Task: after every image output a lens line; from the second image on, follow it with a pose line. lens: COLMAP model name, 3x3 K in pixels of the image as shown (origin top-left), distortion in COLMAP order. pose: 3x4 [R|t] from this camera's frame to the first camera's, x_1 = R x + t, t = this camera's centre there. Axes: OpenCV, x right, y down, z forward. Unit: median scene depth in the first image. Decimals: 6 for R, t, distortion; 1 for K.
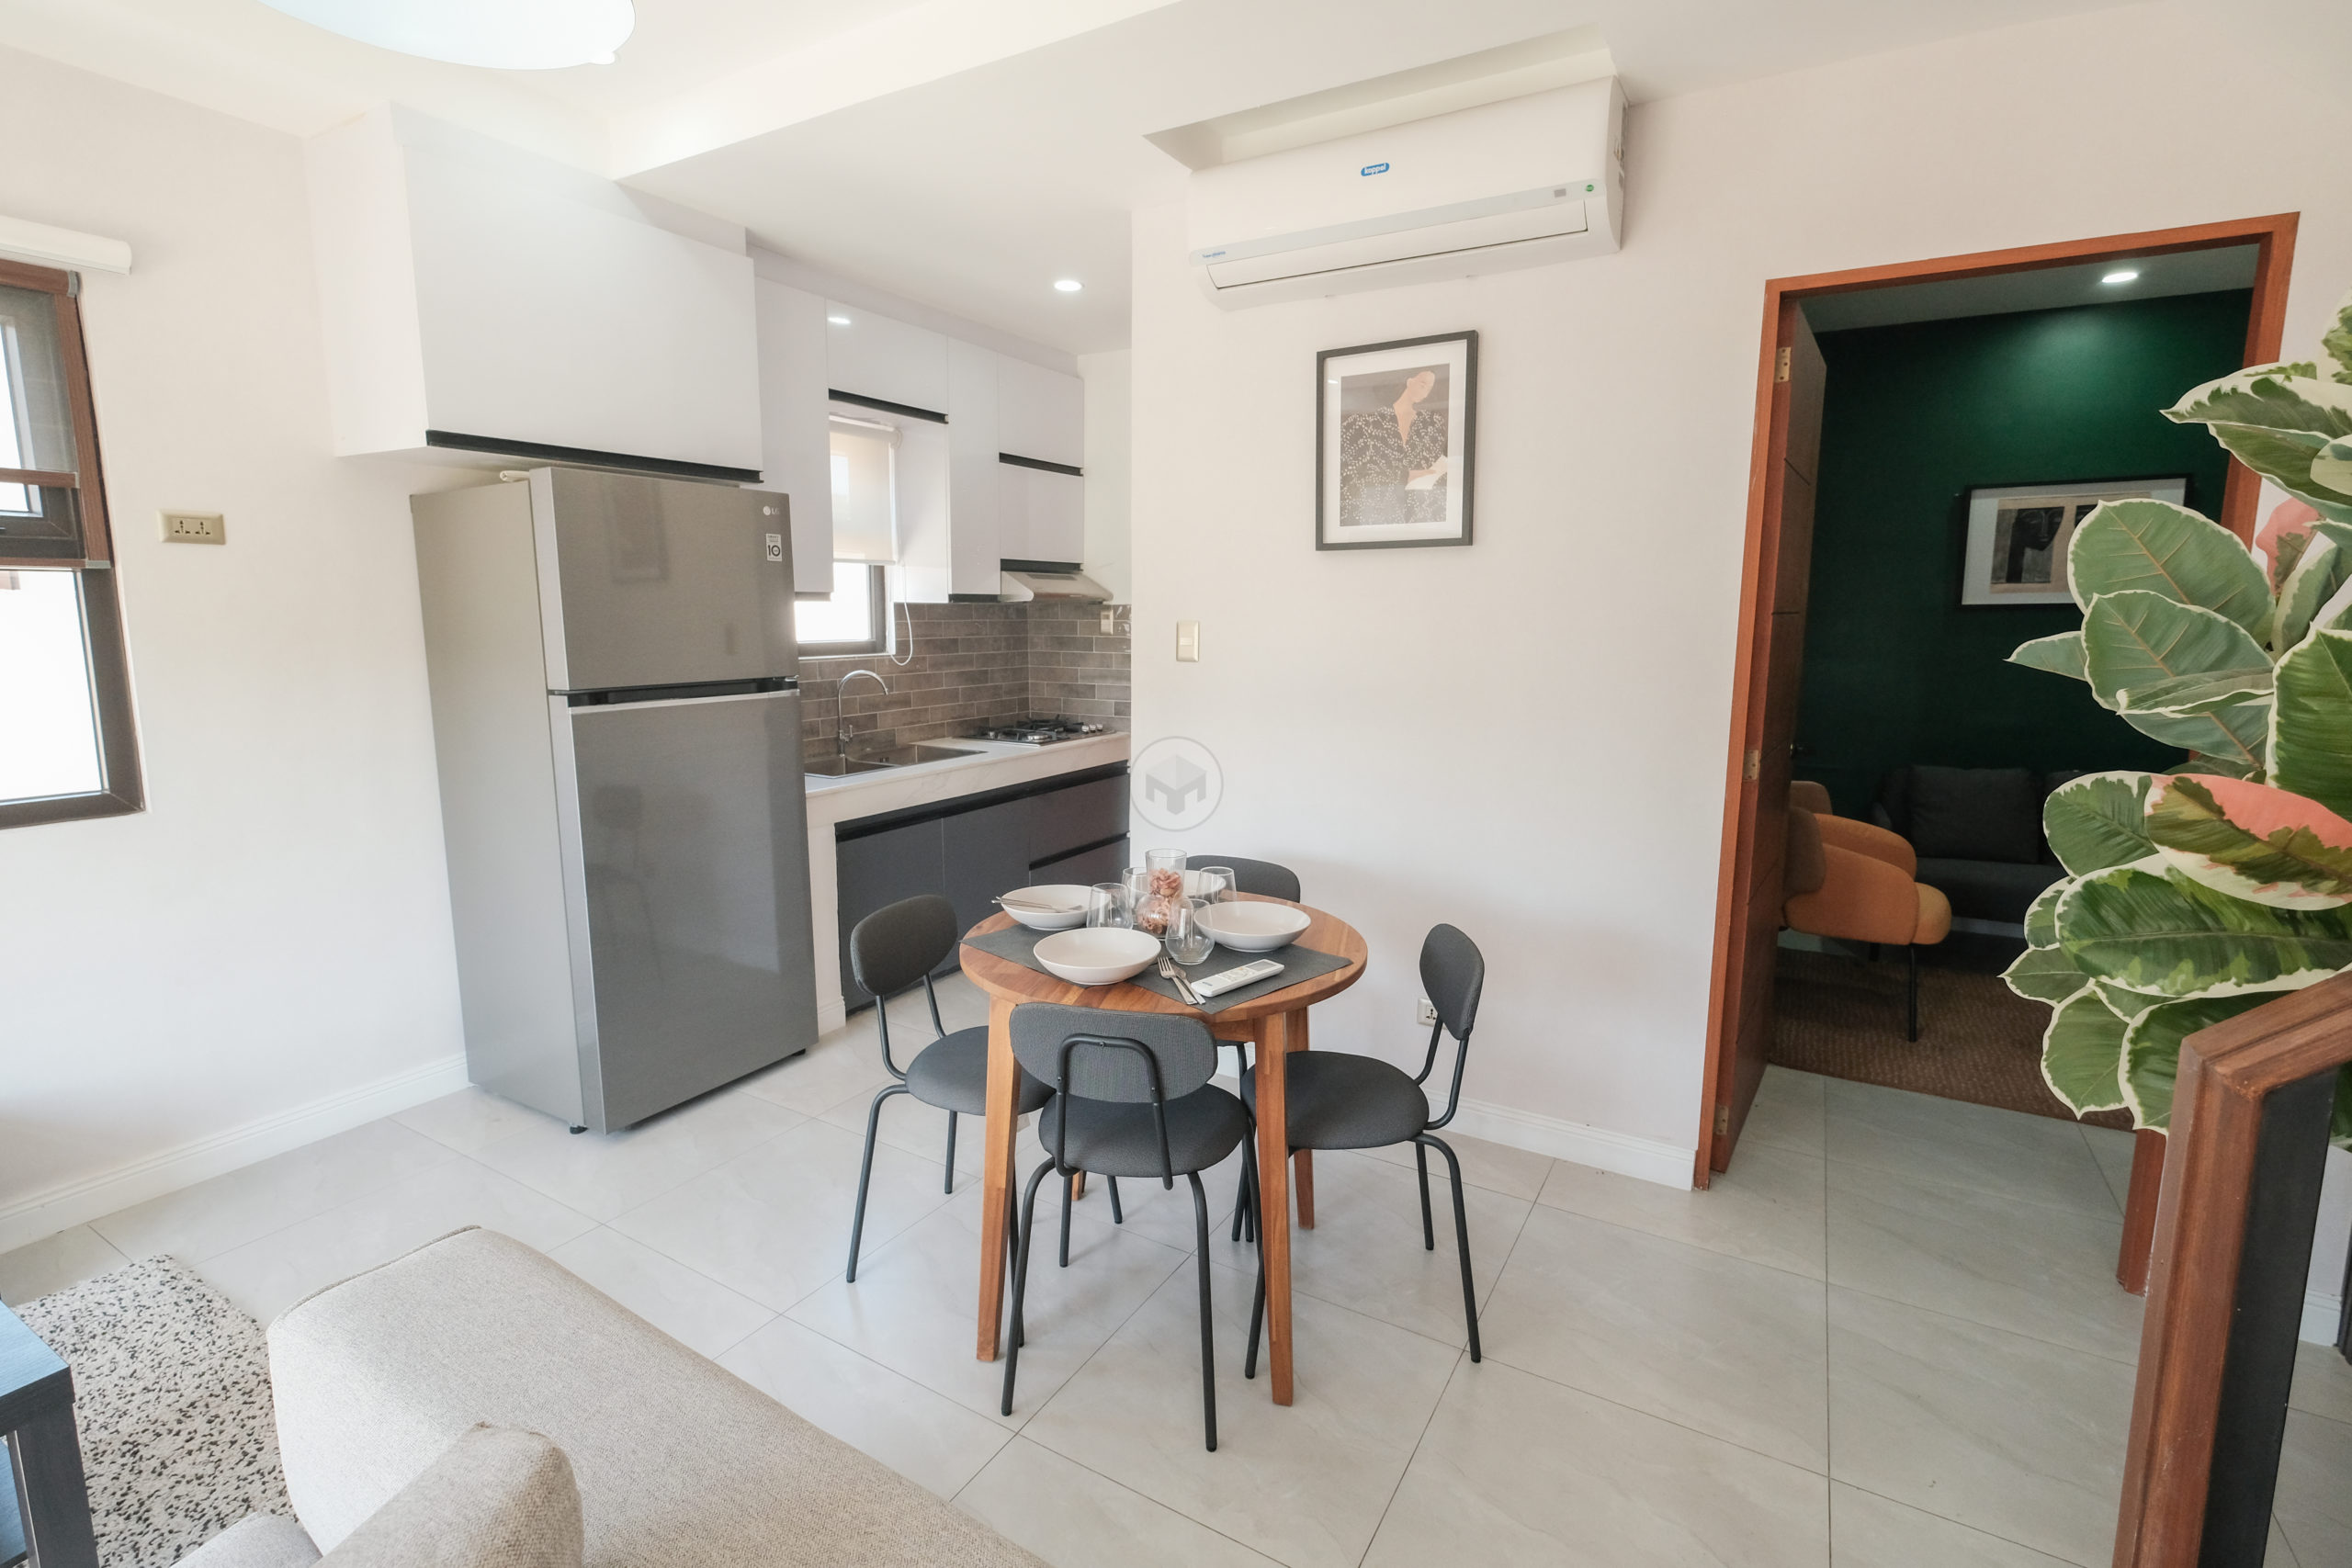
lens RADIAL K [[1038.4, 0, 1171.3], [0, 1038.4, 768.1], [0, 0, 1]] dist [-0.001281, 0.000028]
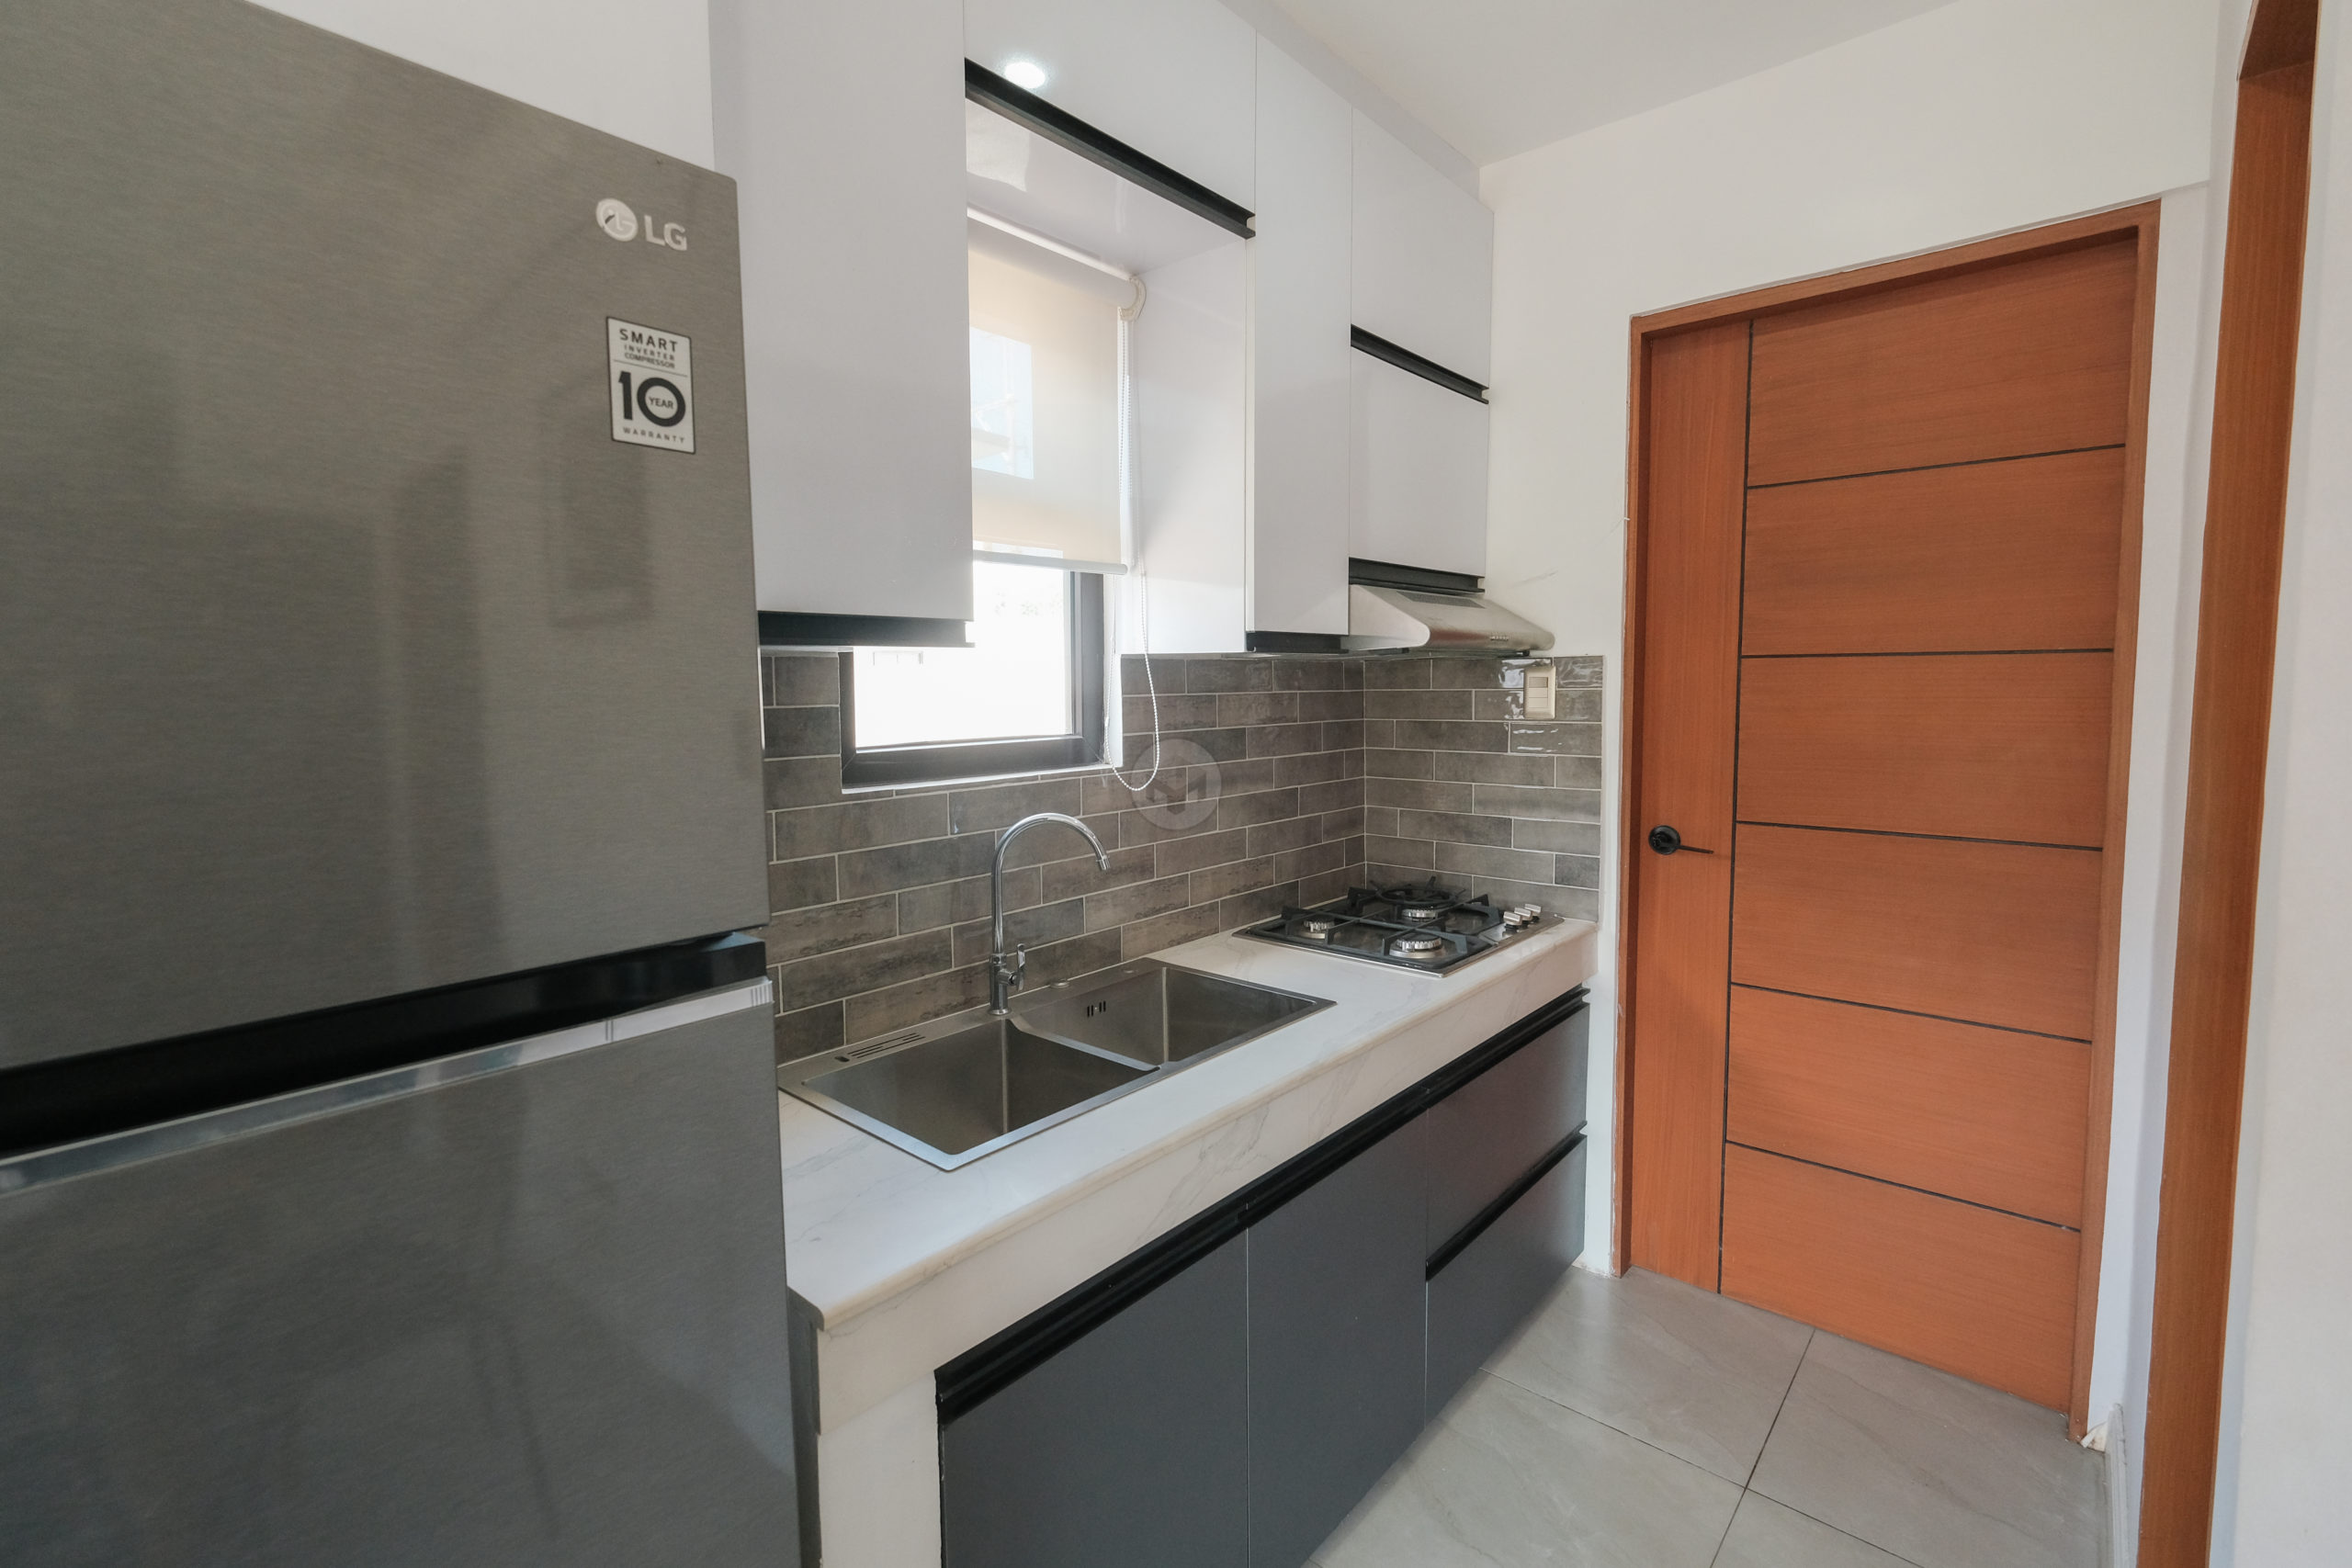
lens RADIAL K [[1038.4, 0, 1179.7], [0, 1038.4, 776.4], [0, 0, 1]] dist [-0.001281, 0.000028]
pose [[0.982448, 0.002118, -0.186523, -0.152861], [-0.013368, 0.998164, -0.059078, -0.077611], [0.186056, 0.060535, 0.980673, 0.545570]]
